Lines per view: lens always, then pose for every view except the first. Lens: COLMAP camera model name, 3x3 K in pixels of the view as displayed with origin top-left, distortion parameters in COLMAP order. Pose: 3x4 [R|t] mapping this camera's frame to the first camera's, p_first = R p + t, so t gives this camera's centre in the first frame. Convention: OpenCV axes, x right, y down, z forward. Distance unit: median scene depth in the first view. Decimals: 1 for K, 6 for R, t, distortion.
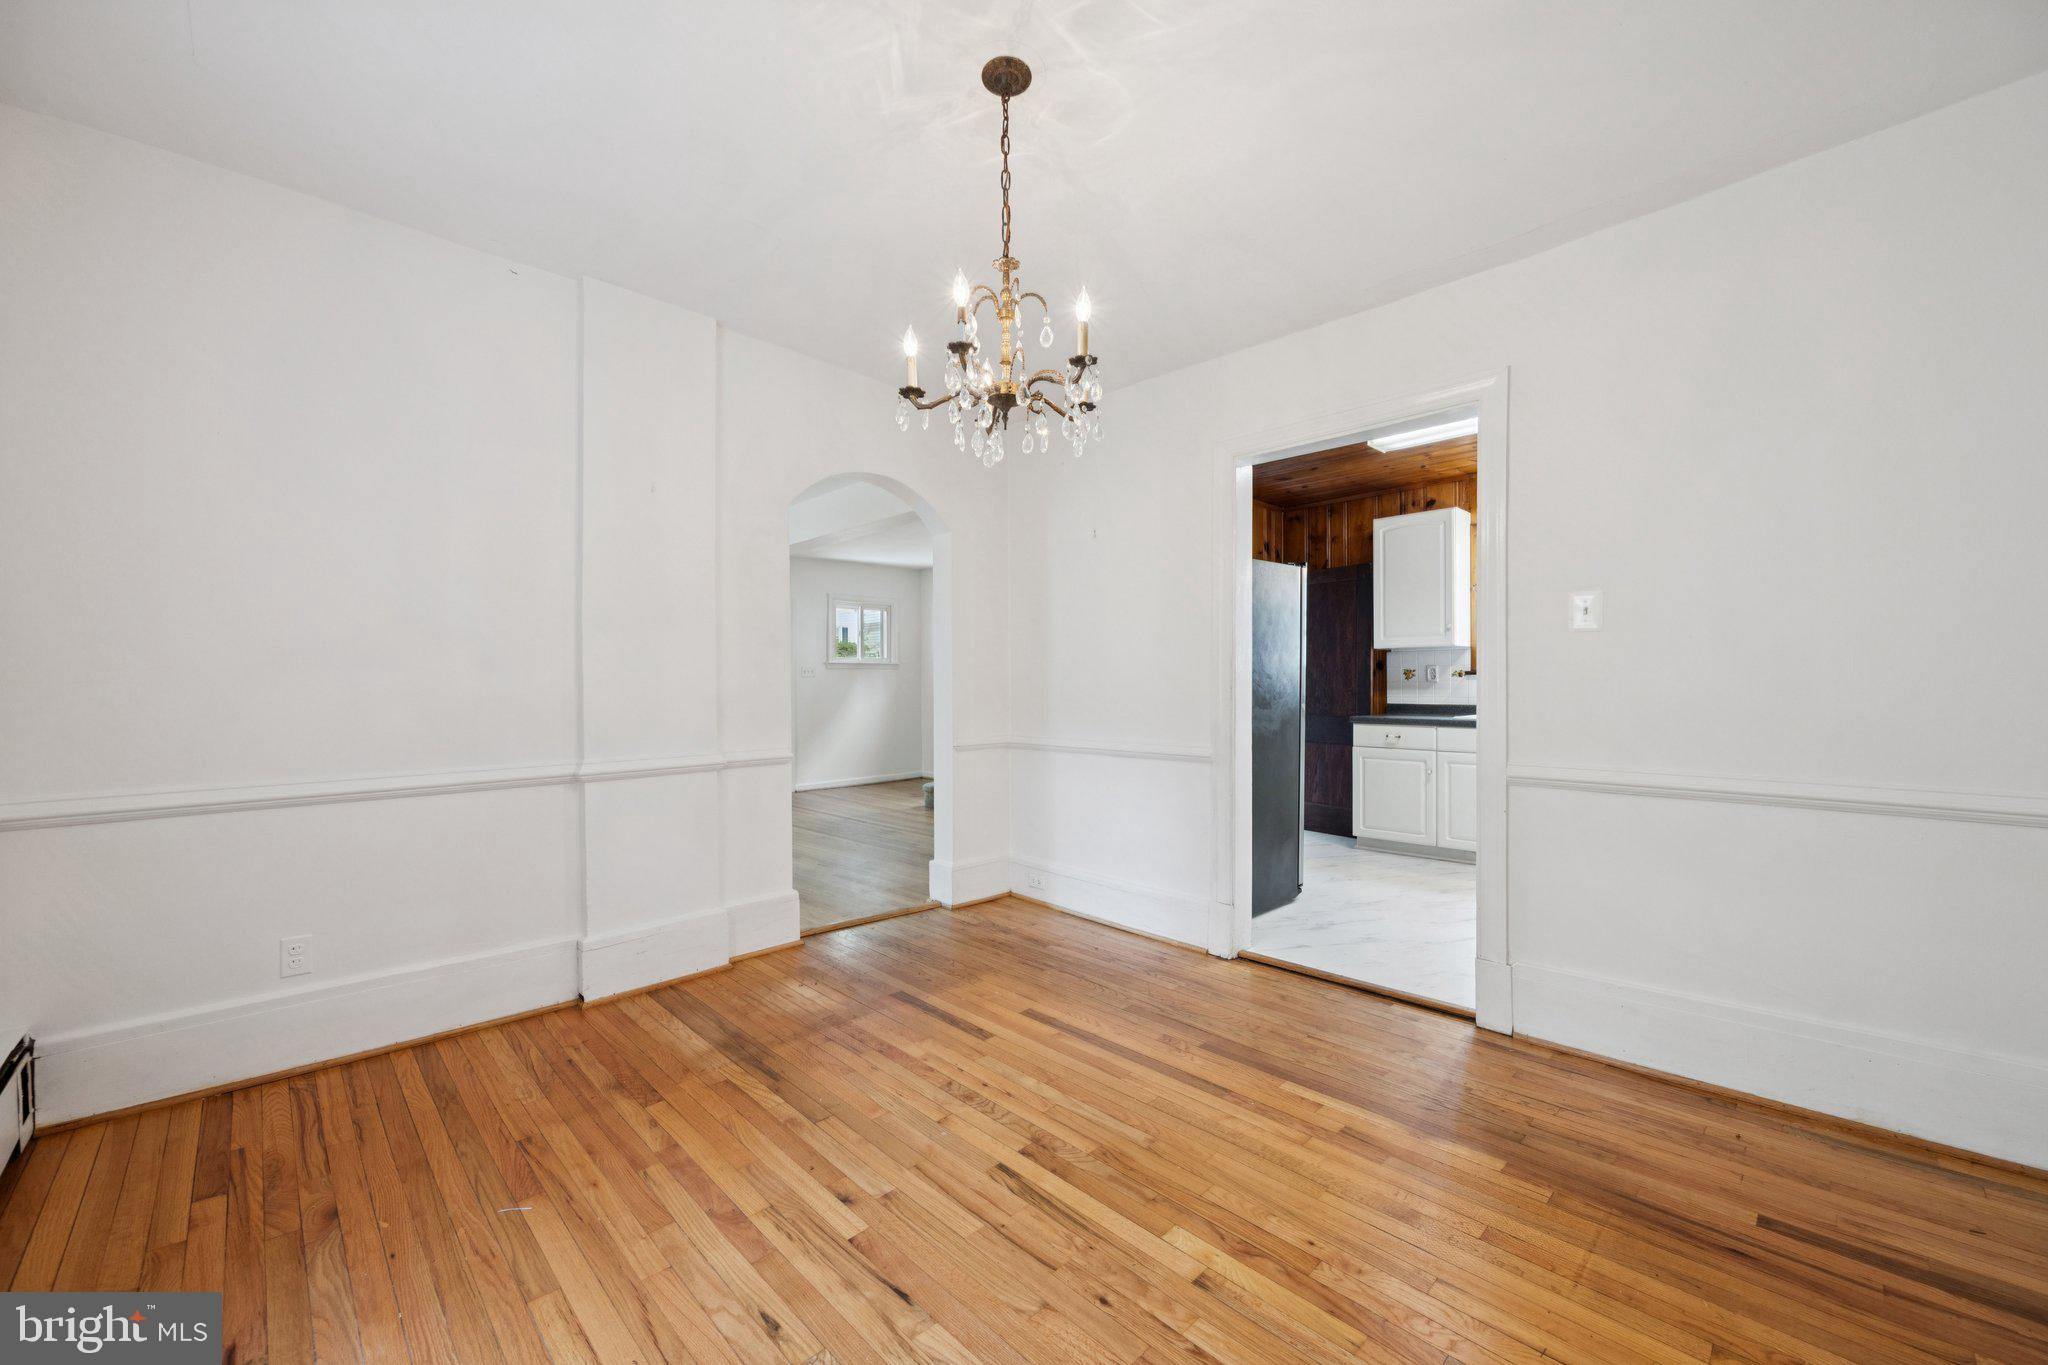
lens RADIAL K [[800.2, 0, 1021.4], [0, 800.2, 684.1], [0, 0, 1]] dist [0.005493, -0.000622]
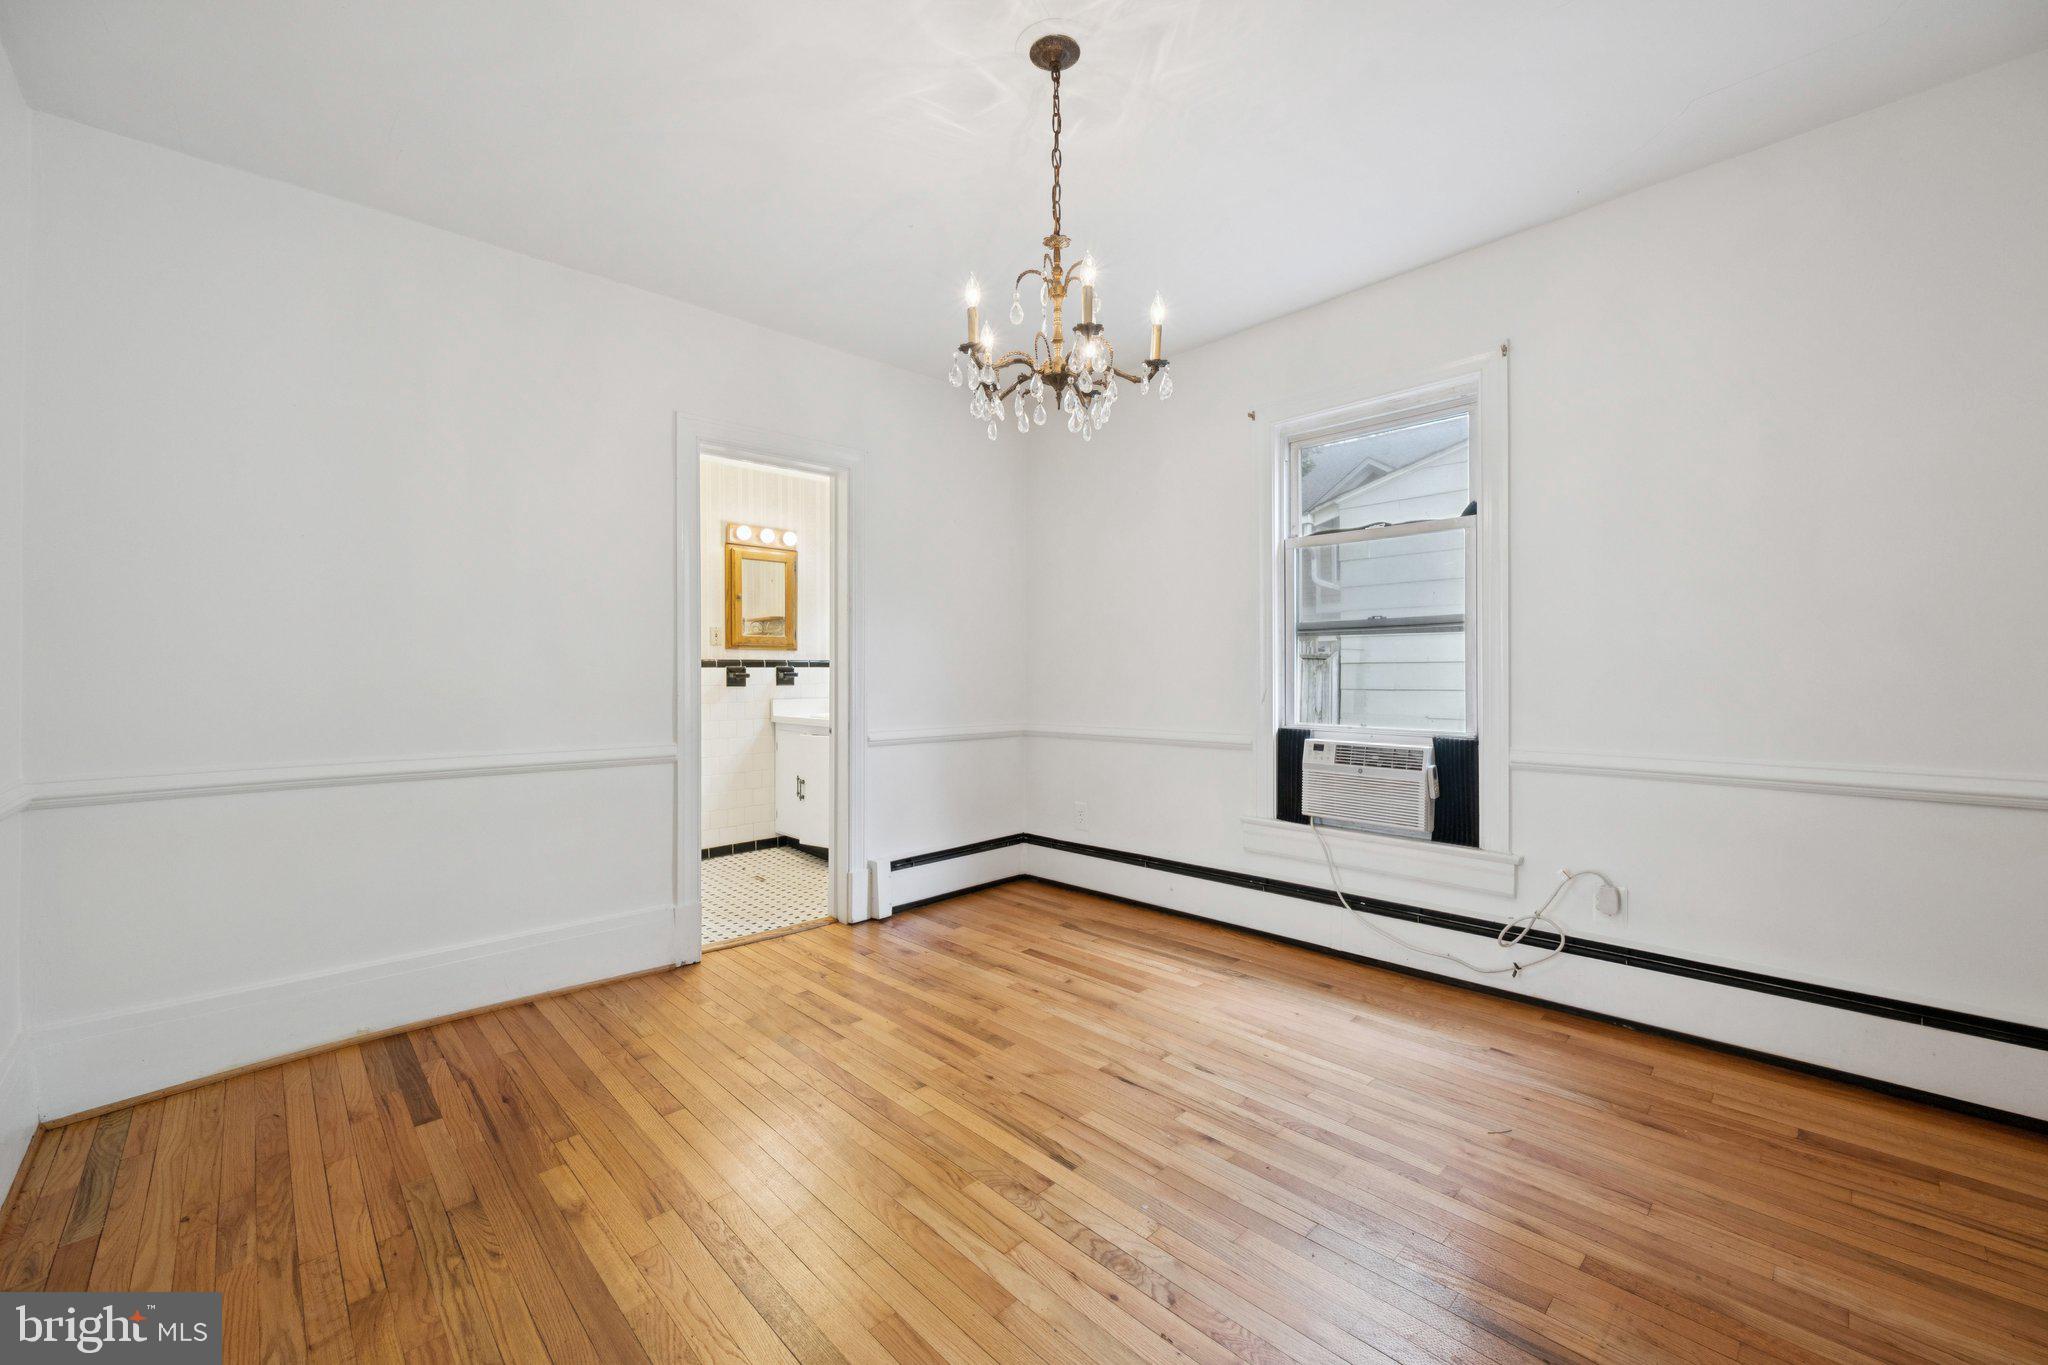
lens RADIAL K [[800.2, 0, 1031.4], [0, 800.2, 670.8], [0, 0, 1]] dist [0.005493, -0.000622]
pose [[-0.999958, 0.009117, -0.000602, 0.017896], [0.009115, 0.999954, 0.003008, 0.003550], [0.000629, 0.003002, -0.999995, 2.002203]]
